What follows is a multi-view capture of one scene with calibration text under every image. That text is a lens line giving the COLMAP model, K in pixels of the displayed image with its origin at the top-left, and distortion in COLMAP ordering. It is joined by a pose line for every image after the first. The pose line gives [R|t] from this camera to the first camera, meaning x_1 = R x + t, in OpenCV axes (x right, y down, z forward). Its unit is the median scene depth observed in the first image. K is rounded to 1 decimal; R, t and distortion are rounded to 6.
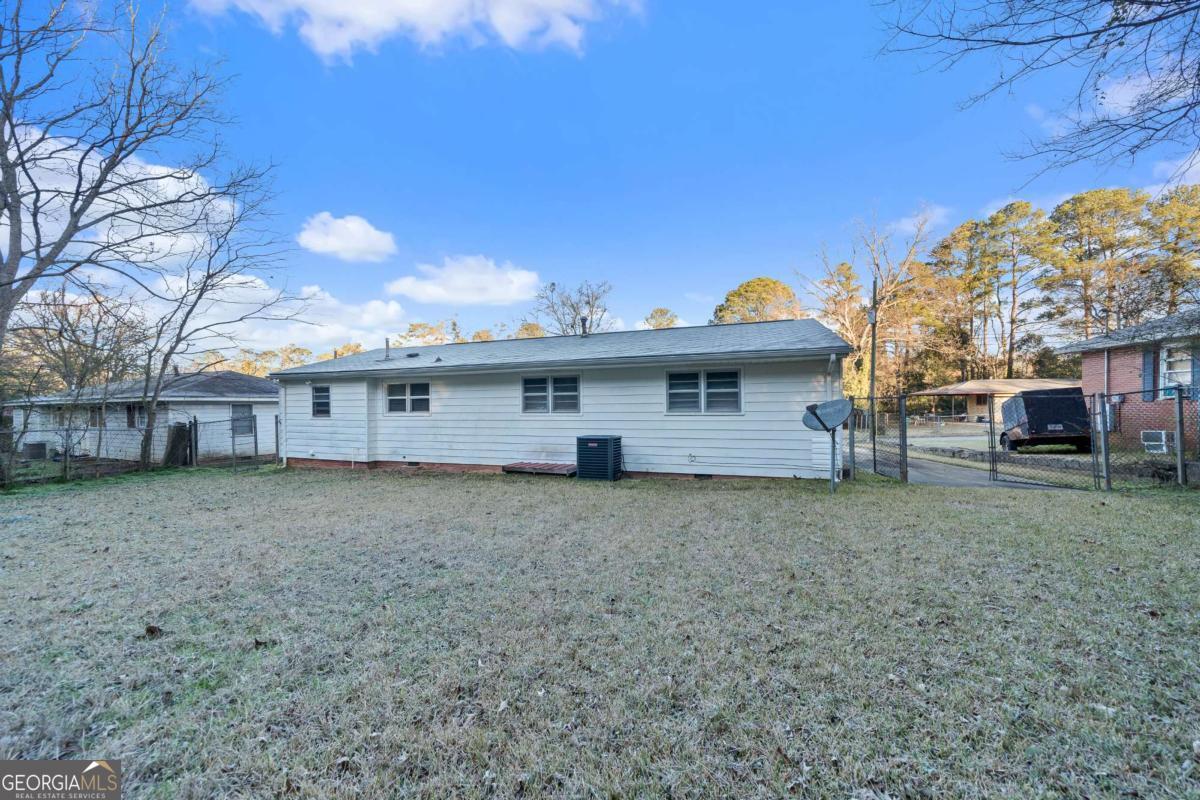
lens RADIAL K [[409.6, 0, 600.6], [0, 409.6, 402.5], [0, 0, 1]] dist [-0.005801, 0.000124]
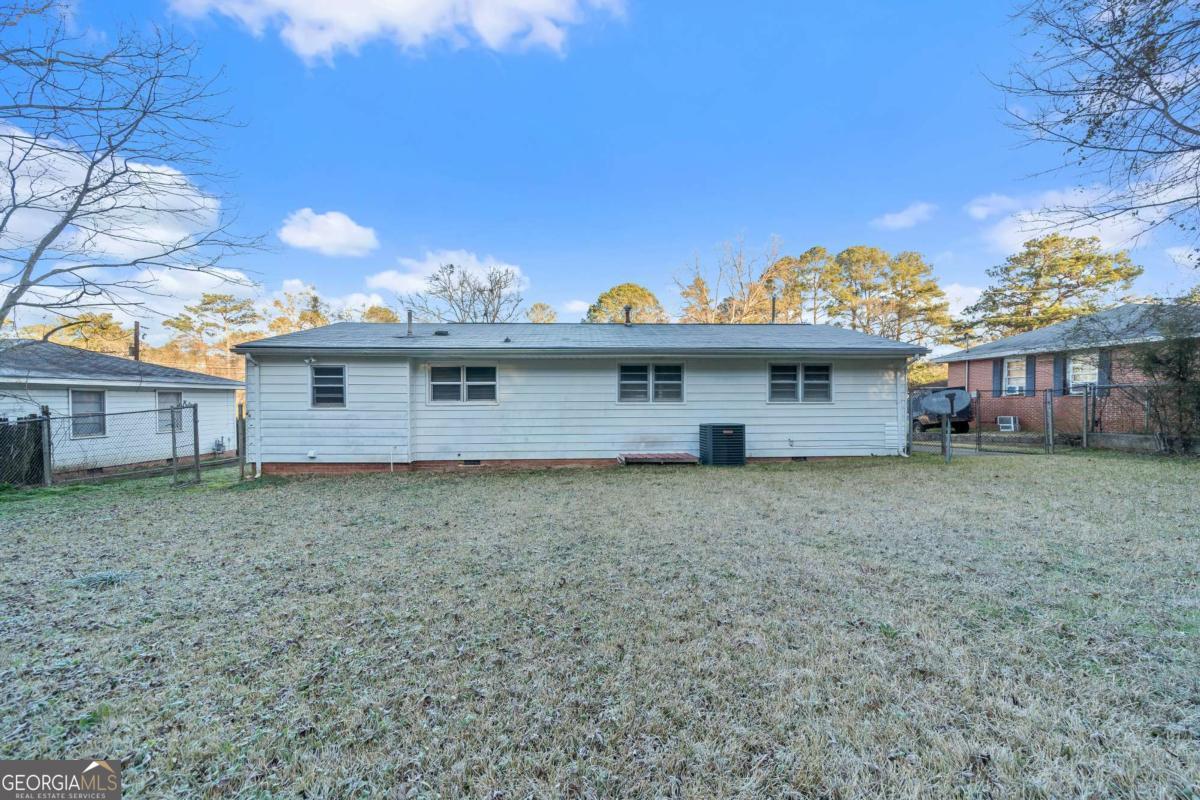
lens RADIAL K [[409.6, 0, 599.0], [0, 409.6, 405.1], [0, 0, 1]] dist [-0.005801, 0.000124]
pose [[0.933060, 0.003497, 0.359703, -0.518706], [-0.008823, 0.999874, 0.013166, 0.019178], [-0.359612, -0.015458, 0.932974, 0.122700]]
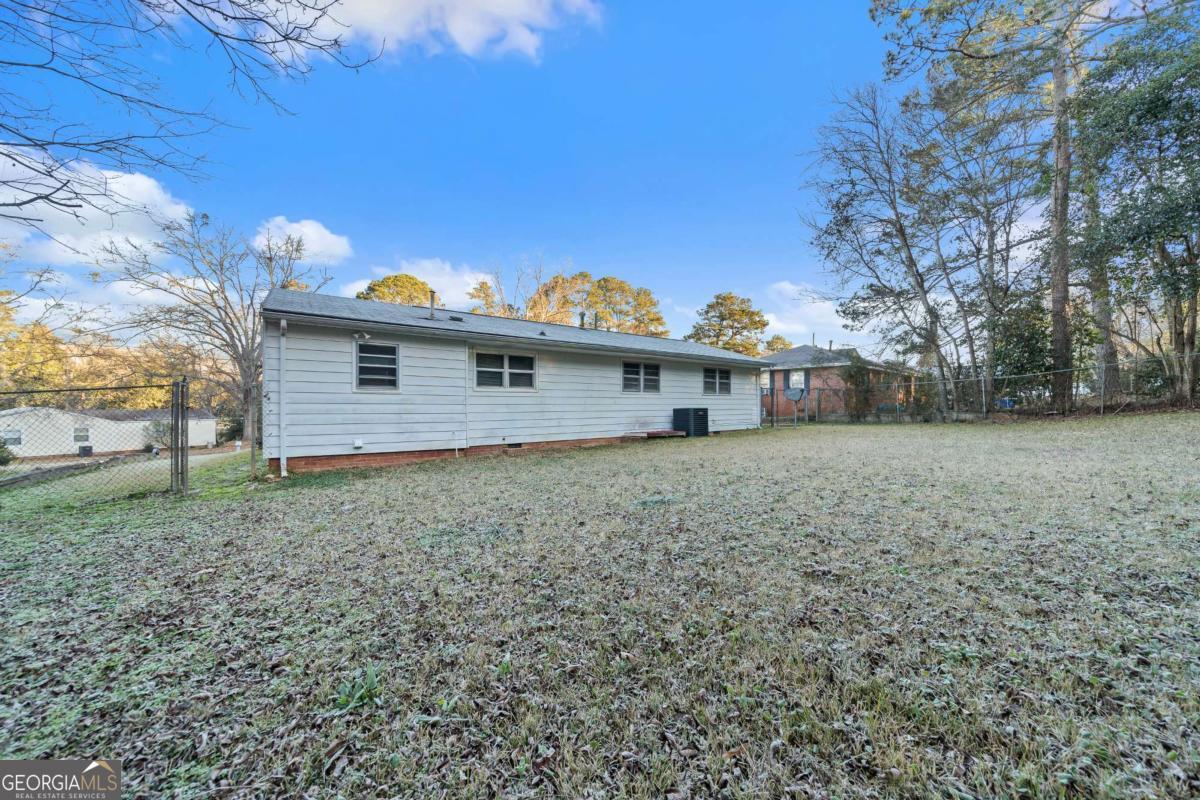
lens RADIAL K [[409.6, 0, 595.6], [0, 409.6, 406.5], [0, 0, 1]] dist [-0.005801, 0.000124]
pose [[0.582089, 0.004706, 0.813112, -1.083330], [-0.011231, 0.999934, 0.002253, 0.061026], [-0.813048, -0.010444, 0.582104, 0.338450]]
